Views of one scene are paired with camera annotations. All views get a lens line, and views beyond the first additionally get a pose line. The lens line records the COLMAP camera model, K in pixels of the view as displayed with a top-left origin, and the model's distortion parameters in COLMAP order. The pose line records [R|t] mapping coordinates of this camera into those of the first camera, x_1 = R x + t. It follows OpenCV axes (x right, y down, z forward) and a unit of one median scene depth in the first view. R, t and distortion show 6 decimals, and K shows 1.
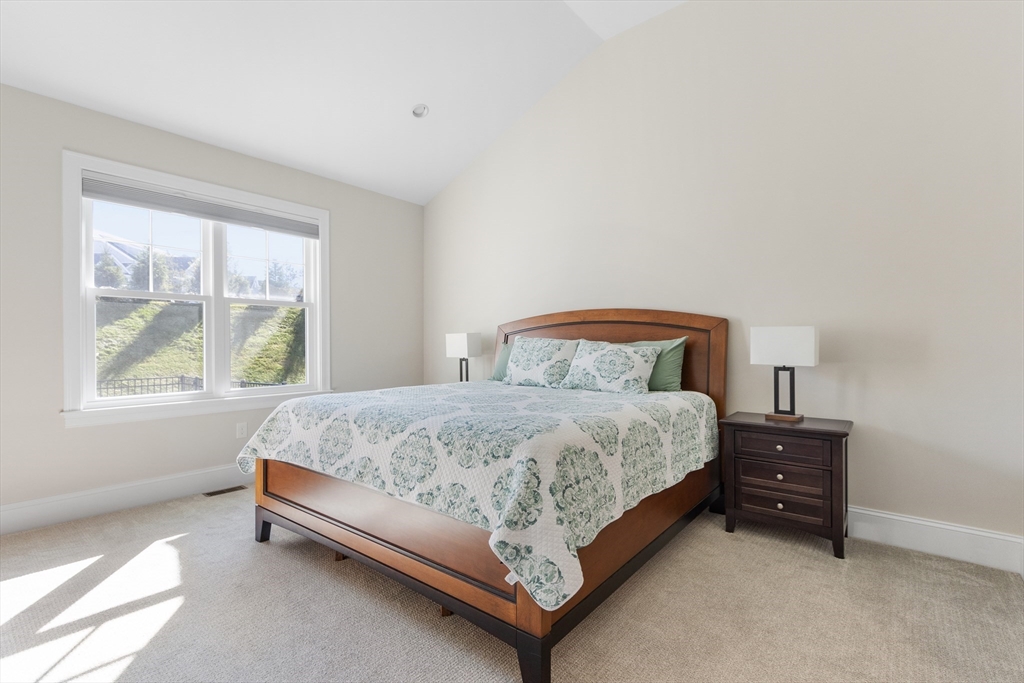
lens RADIAL K [[462.3, 0, 513.7], [0, 462.3, 341.9], [0, 0, 1]] dist [-0.001345, 0.000281]
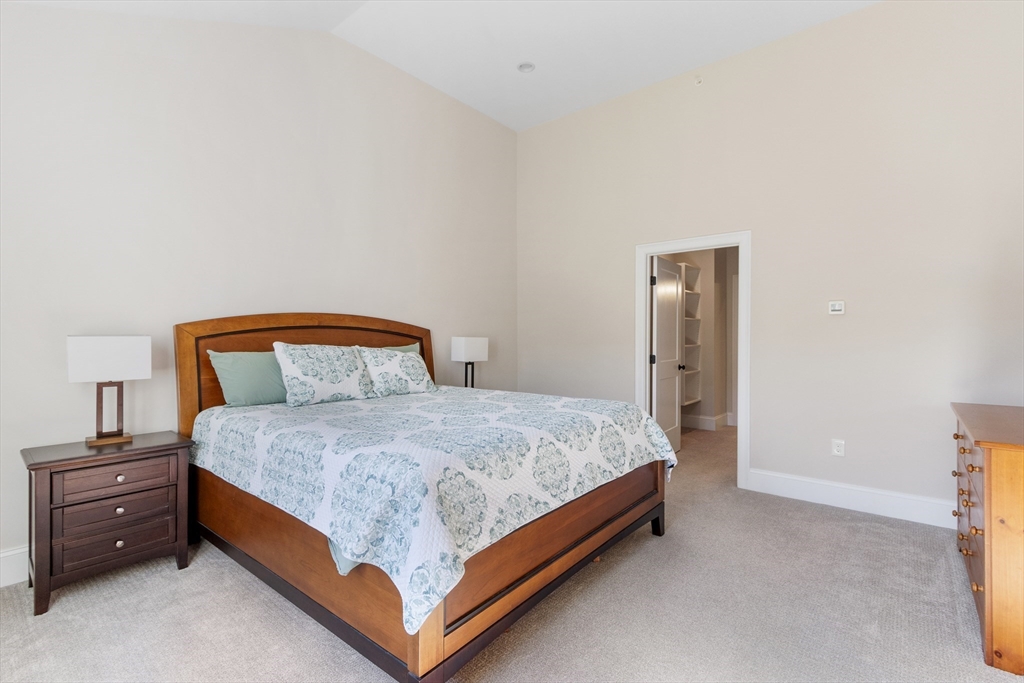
lens RADIAL K [[462.3, 0, 512.7], [0, 462.3, 340.2], [0, 0, 1]] dist [-0.001345, 0.000281]
pose [[-0.016014, 0.012942, 0.999788, -0.739808], [0.018473, 0.999749, -0.012645, 0.001420], [-0.999701, 0.018267, -0.016249, 0.658410]]
